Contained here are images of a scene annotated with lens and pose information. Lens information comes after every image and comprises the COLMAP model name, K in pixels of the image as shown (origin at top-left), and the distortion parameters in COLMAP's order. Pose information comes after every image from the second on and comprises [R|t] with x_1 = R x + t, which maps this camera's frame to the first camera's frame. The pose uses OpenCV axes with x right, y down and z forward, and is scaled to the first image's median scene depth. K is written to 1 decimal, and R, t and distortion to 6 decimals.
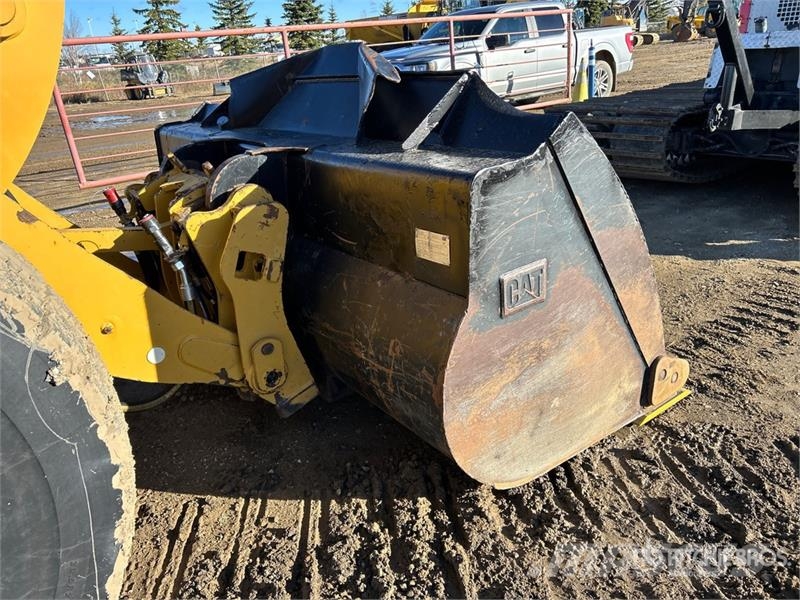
lens RADIAL K [[589.1, 0, 416.3], [0, 589.1, 300.2], [0, 0, 1]] dist [0.076921, -0.115917]
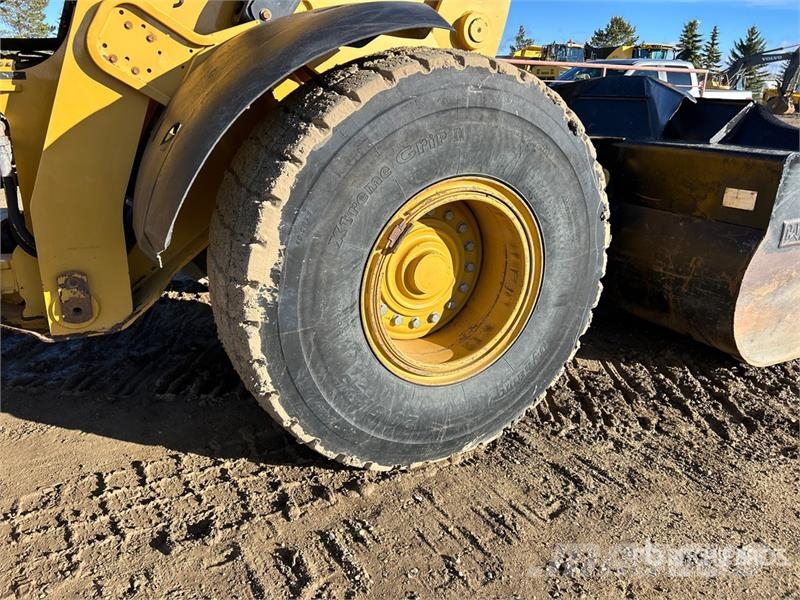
lens RADIAL K [[589.1, 0, 416.3], [0, 589.1, 300.2], [0, 0, 1]] dist [0.076921, -0.115917]
pose [[0.985872, 0.145250, -0.083418, -0.610012], [-0.149538, 0.987607, -0.047660, 0.358817], [0.075462, 0.059461, 0.995374, -0.626976]]
